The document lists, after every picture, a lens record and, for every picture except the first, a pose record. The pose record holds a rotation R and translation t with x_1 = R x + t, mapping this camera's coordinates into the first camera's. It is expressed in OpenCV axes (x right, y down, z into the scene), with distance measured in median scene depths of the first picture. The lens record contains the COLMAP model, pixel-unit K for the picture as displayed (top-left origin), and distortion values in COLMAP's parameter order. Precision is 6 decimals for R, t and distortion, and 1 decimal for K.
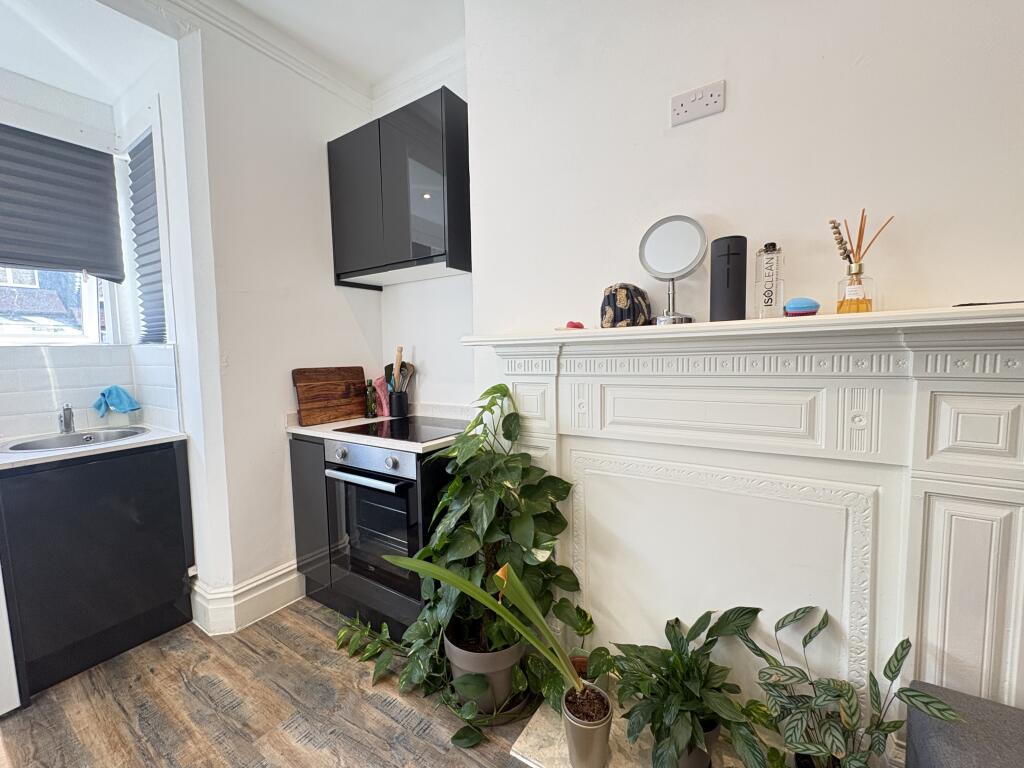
lens RADIAL K [[414.8, 0, 514.8], [0, 414.8, 384.5], [0, 0, 1]] dist [0.000745, 0.000145]
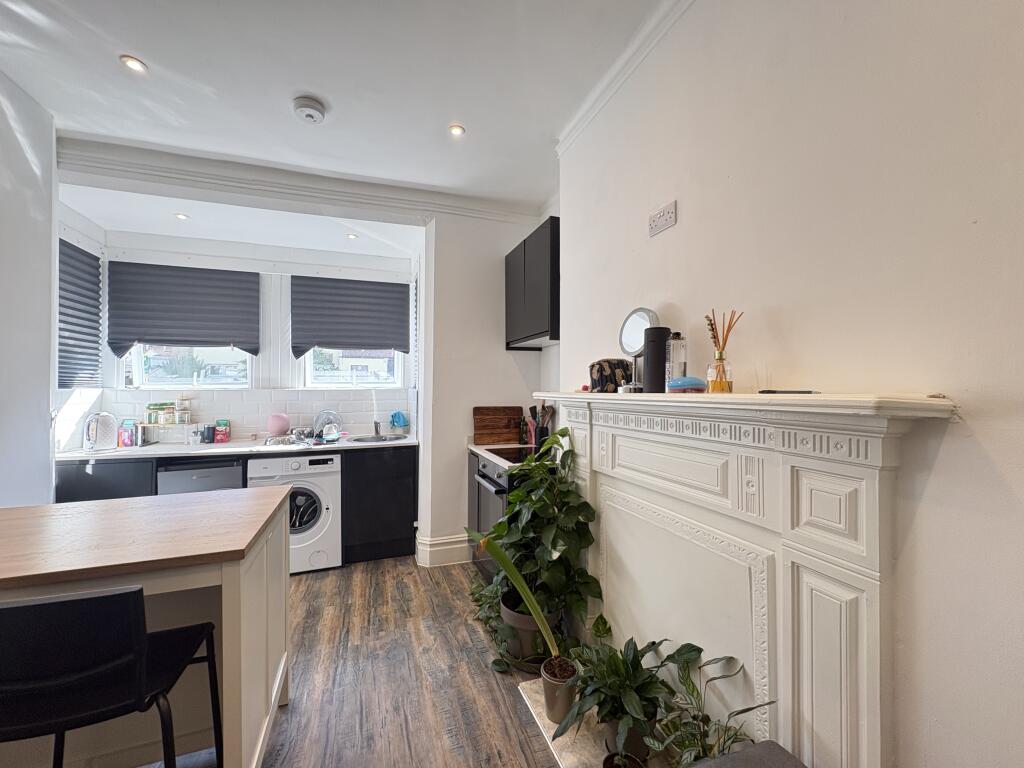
lens RADIAL K [[413.5, 0, 506.4], [0, 413.5, 384.3], [0, 0, 1]] dist [-0.000797, 0.000293]
pose [[0.795110, 0.015576, -0.606266, 0.543512], [-0.063767, 0.996276, -0.058033, -0.043527], [0.603104, 0.084802, 0.793142, -0.164670]]
